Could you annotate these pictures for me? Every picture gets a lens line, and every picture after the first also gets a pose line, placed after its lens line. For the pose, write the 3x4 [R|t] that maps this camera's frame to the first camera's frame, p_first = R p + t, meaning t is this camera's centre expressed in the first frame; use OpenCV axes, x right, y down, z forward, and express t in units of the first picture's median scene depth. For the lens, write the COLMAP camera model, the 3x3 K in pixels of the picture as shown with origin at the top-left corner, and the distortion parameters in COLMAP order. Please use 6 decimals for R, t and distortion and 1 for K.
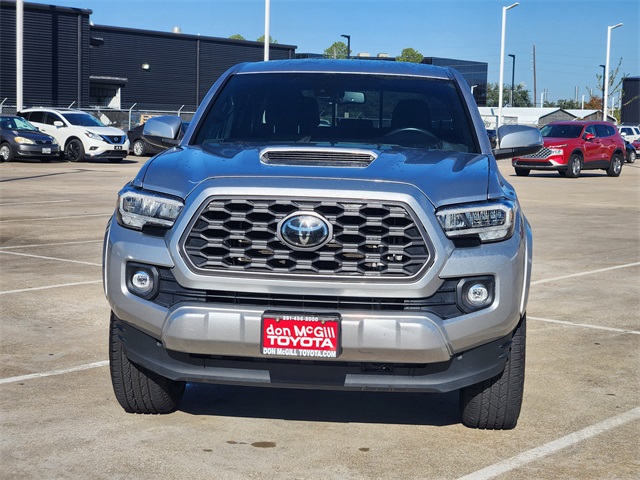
lens RADIAL K [[1273.2, 0, 320.0], [0, 1273.2, 240.0], [0, 0, 1]] dist [-0.795510, 8.232306]
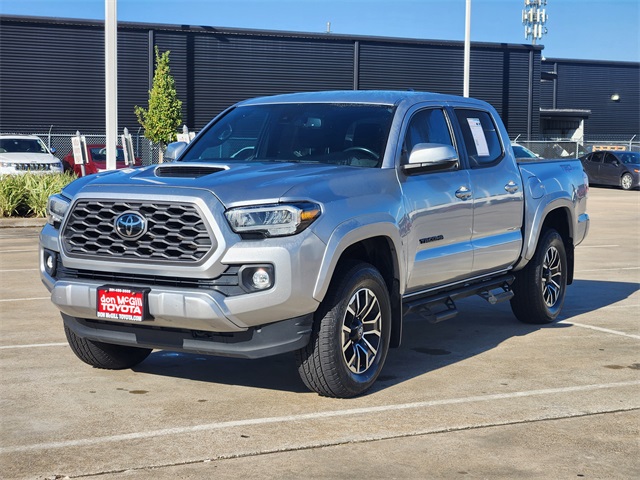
lens RADIAL K [[1273.2, 0, 320.0], [0, 1273.2, 240.0], [0, 0, 1]] dist [-0.795510, 8.232306]
pose [[0.917663, 0.013254, -0.397139, 0.682990], [-0.023724, 0.999488, -0.021461, 0.031427], [0.396651, 0.029115, 0.917508, -0.119937]]
